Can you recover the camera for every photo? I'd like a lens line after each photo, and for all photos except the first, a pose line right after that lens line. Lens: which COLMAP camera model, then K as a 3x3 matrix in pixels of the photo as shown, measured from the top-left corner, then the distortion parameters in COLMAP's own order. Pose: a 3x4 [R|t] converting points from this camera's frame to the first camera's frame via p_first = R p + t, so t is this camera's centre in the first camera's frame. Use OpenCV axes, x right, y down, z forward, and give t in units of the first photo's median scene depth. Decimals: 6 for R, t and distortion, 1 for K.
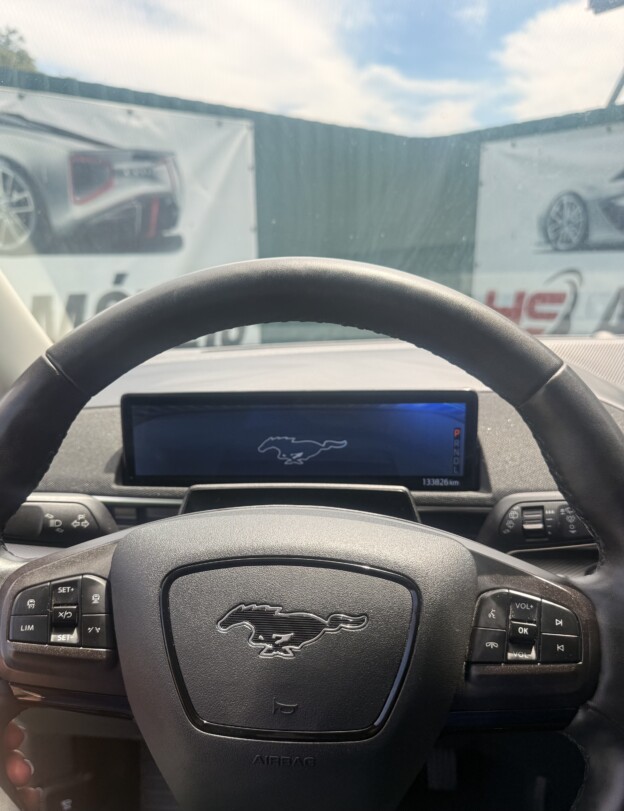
lens RADIAL K [[656.1, 0, 283.1], [0, 656.1, 447.8], [0, 0, 1]] dist [-0.006754, -0.003254]
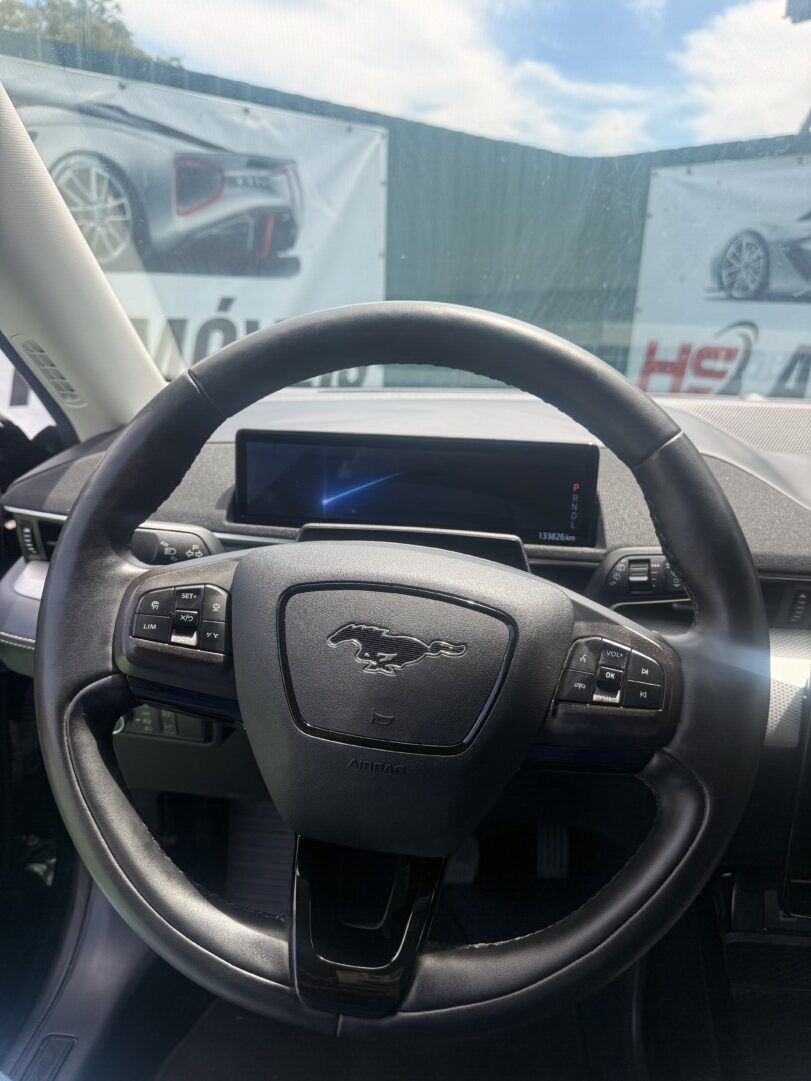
lens RADIAL K [[784.3, 0, 408.3], [0, 784.3, 543.0], [0, 0, 1]] dist [-0.002216, -0.004509]
pose [[0.998557, 0.053278, 0.006735, 0.013016], [-0.053479, 0.997973, 0.034486, 0.043669], [-0.004884, -0.034796, 0.999382, -0.232478]]
